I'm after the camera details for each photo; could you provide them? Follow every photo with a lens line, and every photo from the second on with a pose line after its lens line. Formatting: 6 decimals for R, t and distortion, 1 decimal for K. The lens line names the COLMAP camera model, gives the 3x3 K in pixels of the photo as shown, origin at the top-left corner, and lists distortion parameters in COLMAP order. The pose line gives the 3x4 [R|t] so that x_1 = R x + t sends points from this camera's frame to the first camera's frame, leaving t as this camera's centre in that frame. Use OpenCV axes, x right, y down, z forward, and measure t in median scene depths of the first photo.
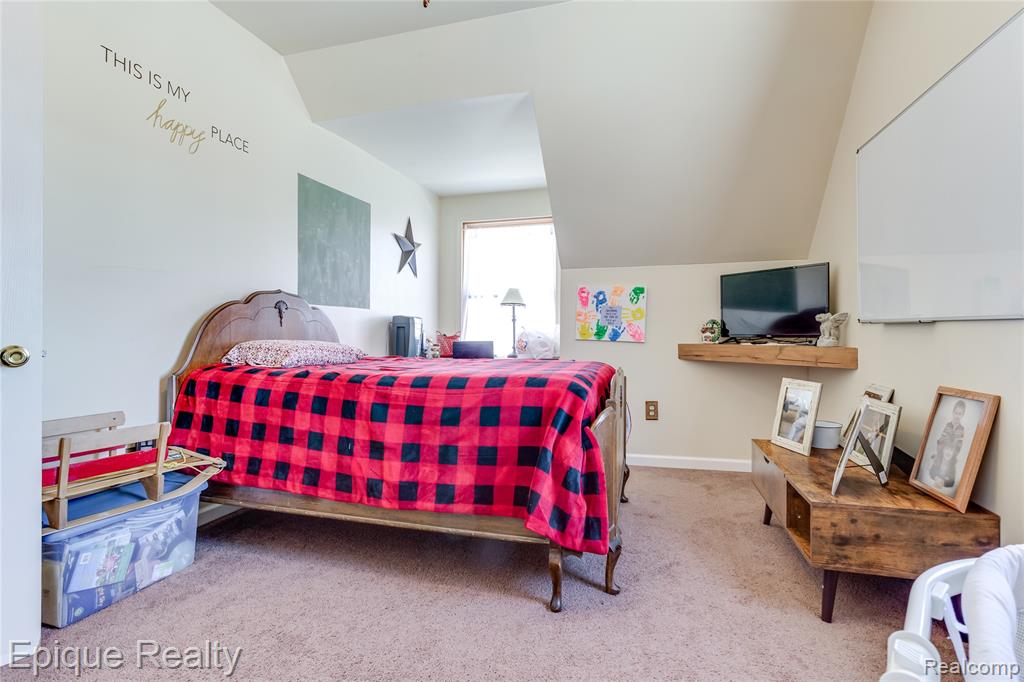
lens RADIAL K [[503.5, 0, 504.9], [0, 503.5, 322.8], [0, 0, 1]] dist [-0.047358, 0.025939]
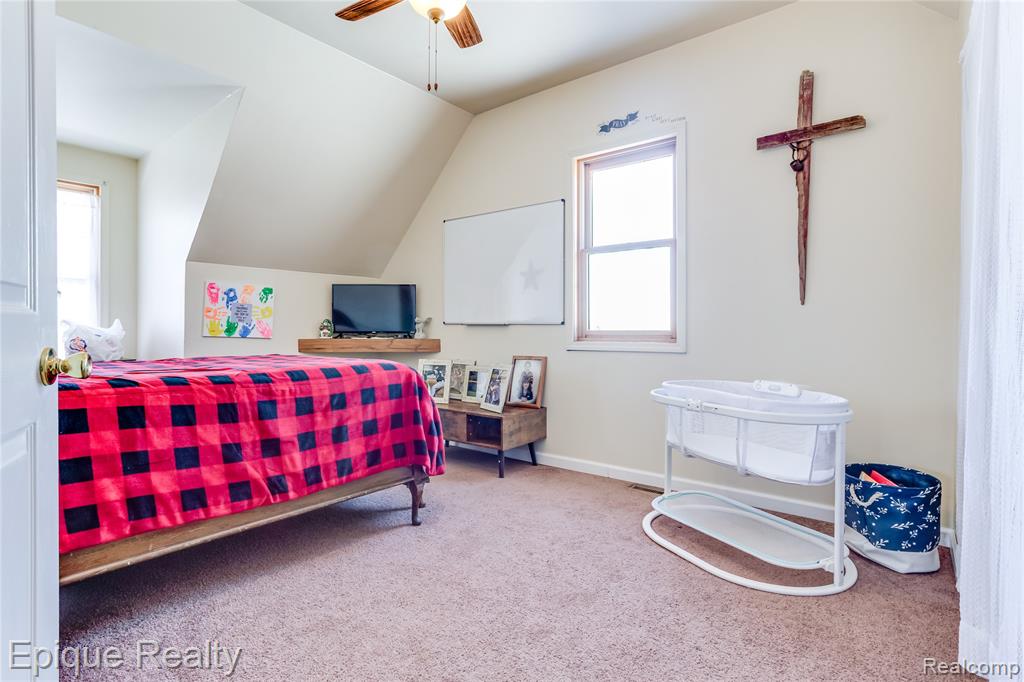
lens RADIAL K [[503.5, 0, 504.9], [0, 503.5, 322.8], [0, 0, 1]] dist [-0.047358, 0.025939]
pose [[0.382837, 0.014385, 0.923704, -0.966782], [-0.018431, 0.999799, -0.007931, 0.007460], [-0.923632, -0.013988, 0.383025, 0.197482]]
